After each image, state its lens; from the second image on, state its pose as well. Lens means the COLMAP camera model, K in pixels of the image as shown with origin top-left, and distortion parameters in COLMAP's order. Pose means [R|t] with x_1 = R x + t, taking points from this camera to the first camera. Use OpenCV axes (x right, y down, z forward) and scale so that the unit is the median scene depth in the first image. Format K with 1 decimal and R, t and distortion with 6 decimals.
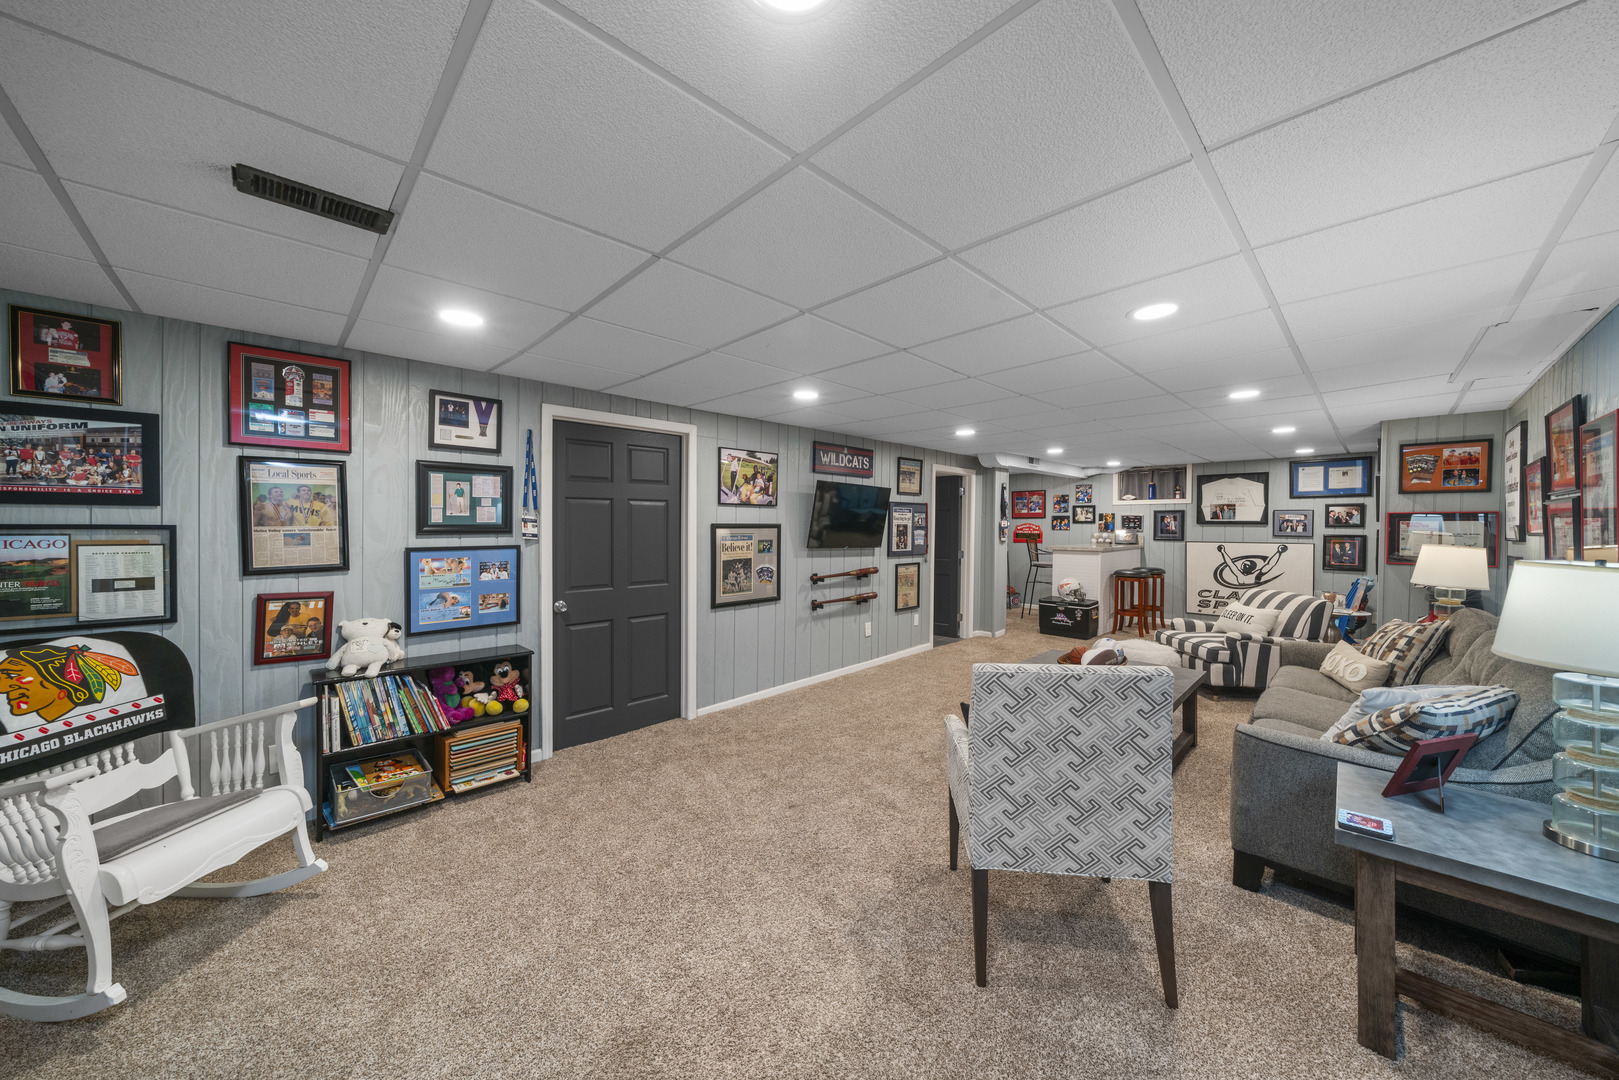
lens RADIAL K [[562.2, 0, 799.5], [0, 562.2, 533.3], [0, 0, 1]] dist [-0.001799, 0.000024]
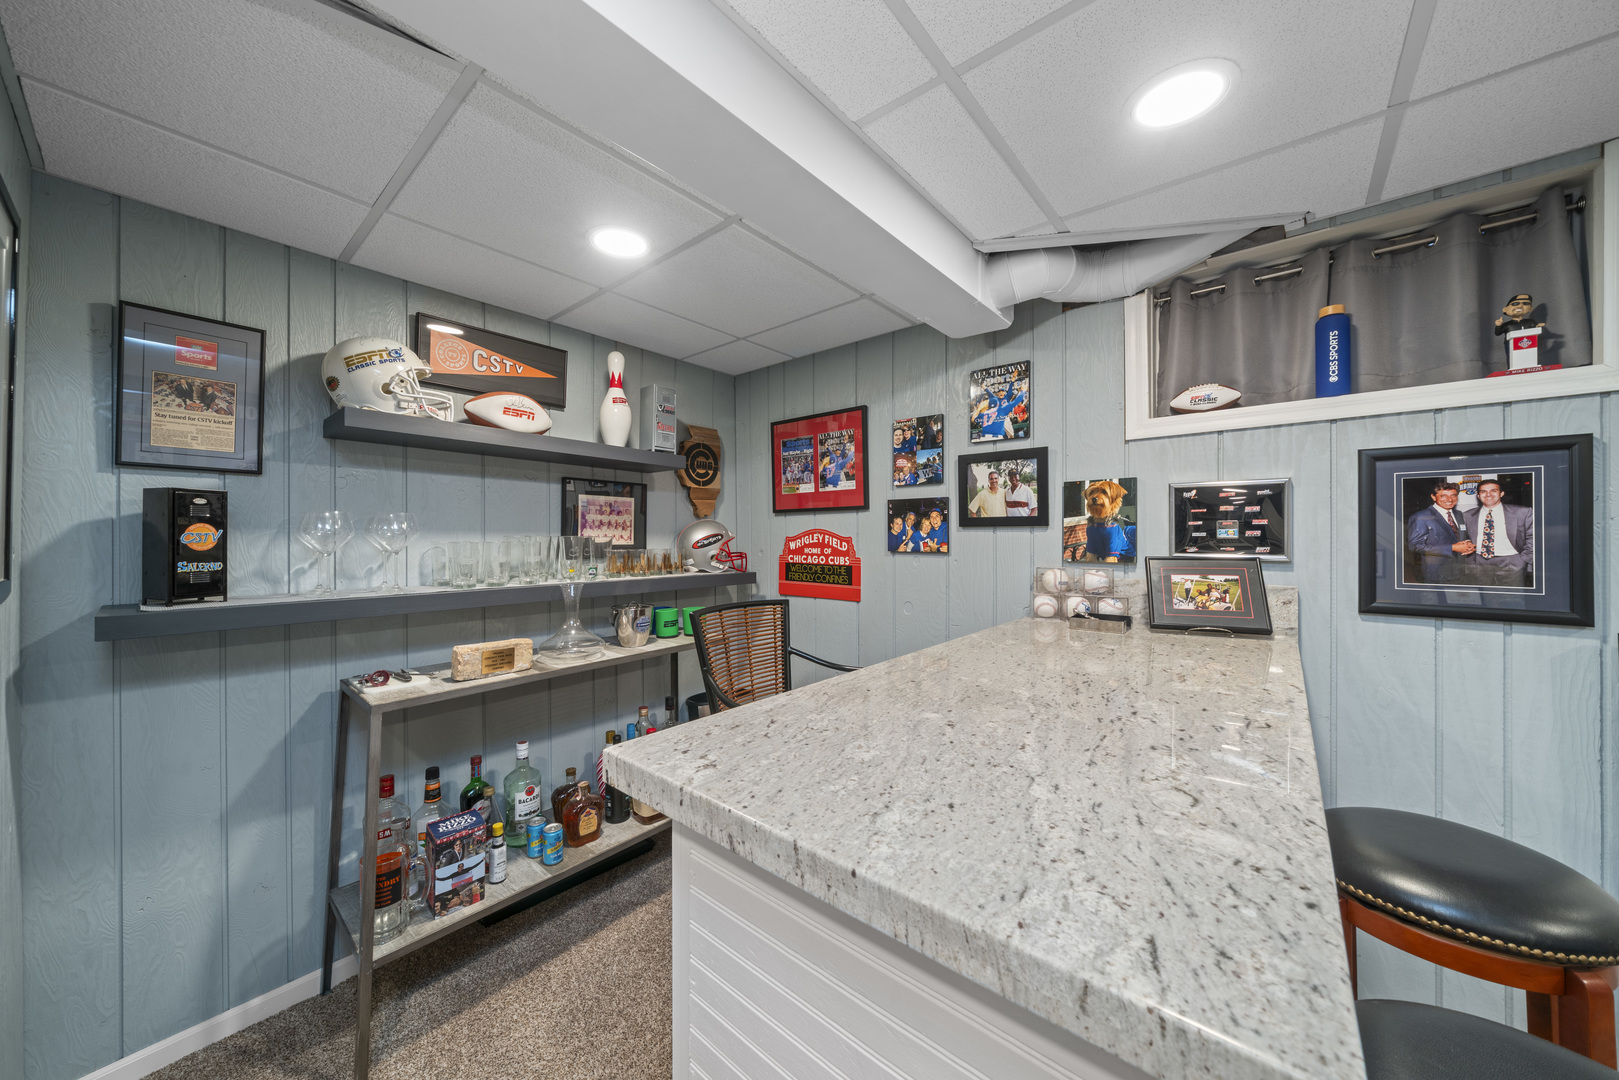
lens RADIAL K [[557.5, 0, 796.3], [0, 557.5, 535.1], [0, 0, 1]] dist [-0.006443, 0.000084]
pose [[0.996119, -0.006125, 0.087802, 0.461921], [0.007696, 0.999816, -0.017569, -0.012369], [-0.087678, 0.018176, 0.995983, 0.895288]]
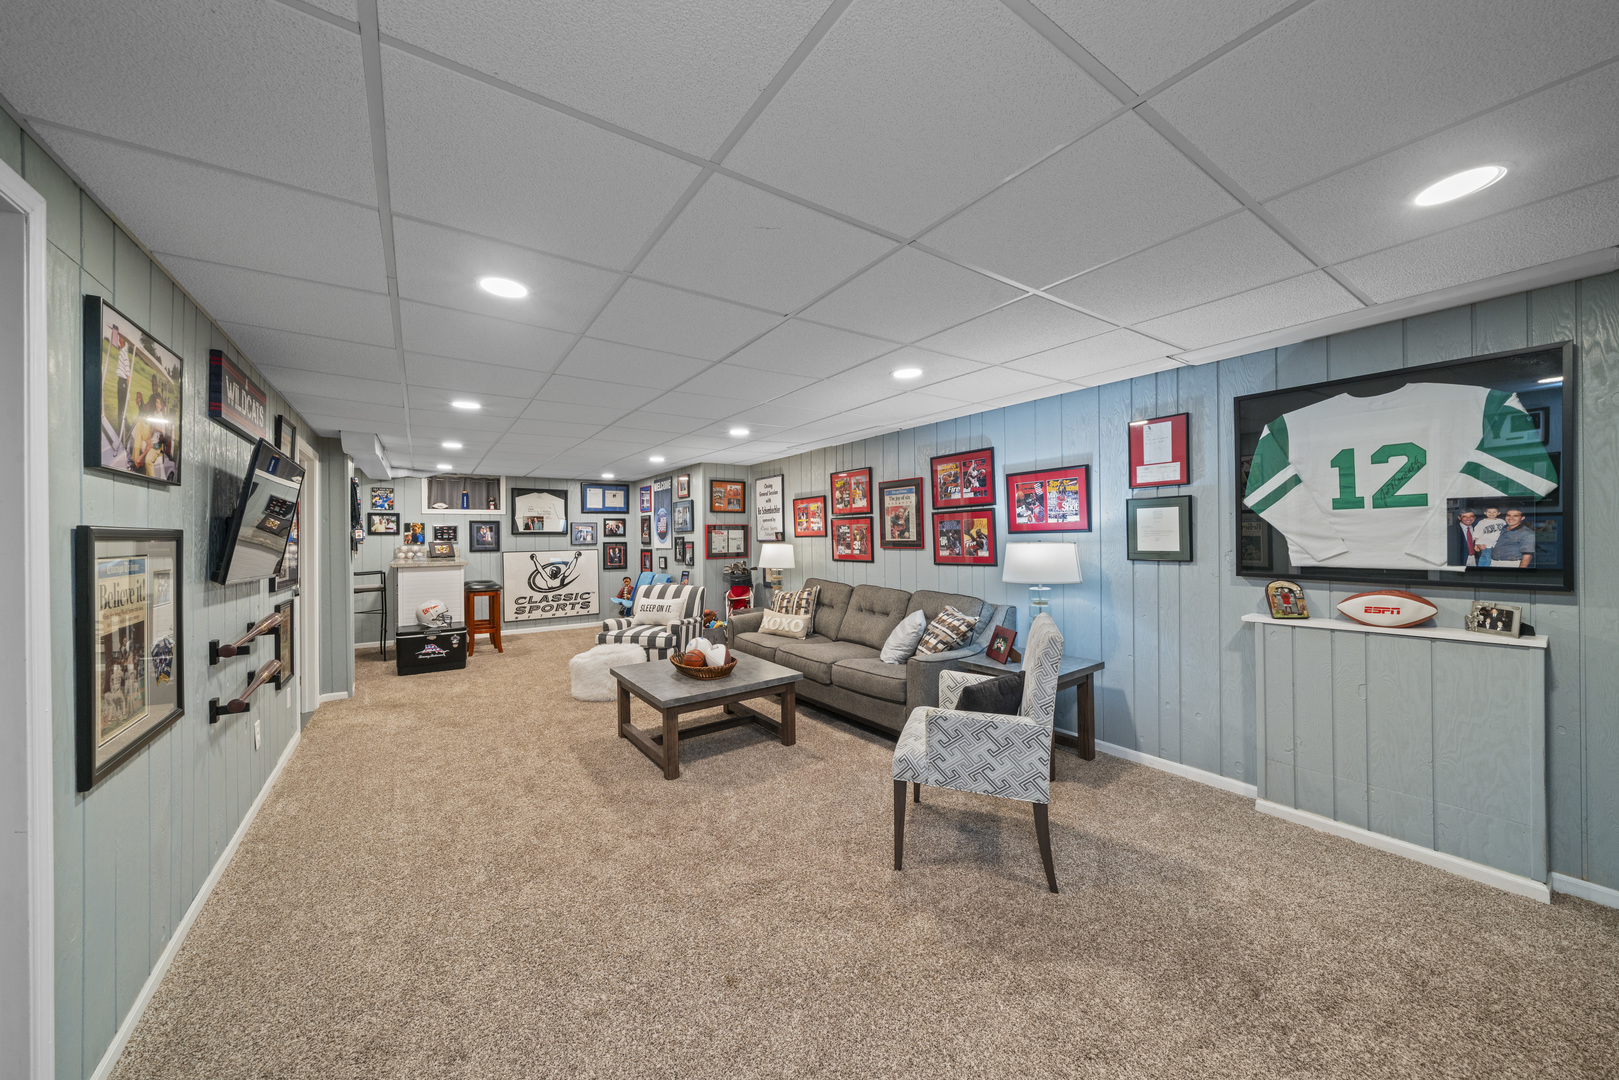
lens RADIAL K [[562.2, 0, 799.5], [0, 562.2, 533.3], [0, 0, 1]] dist [-0.001799, 0.000024]
pose [[0.164486, 0.000275, 0.986379, -0.233208], [0.026323, 0.999643, -0.004668, -0.000235], [-0.986028, 0.026732, 0.164420, 0.311425]]
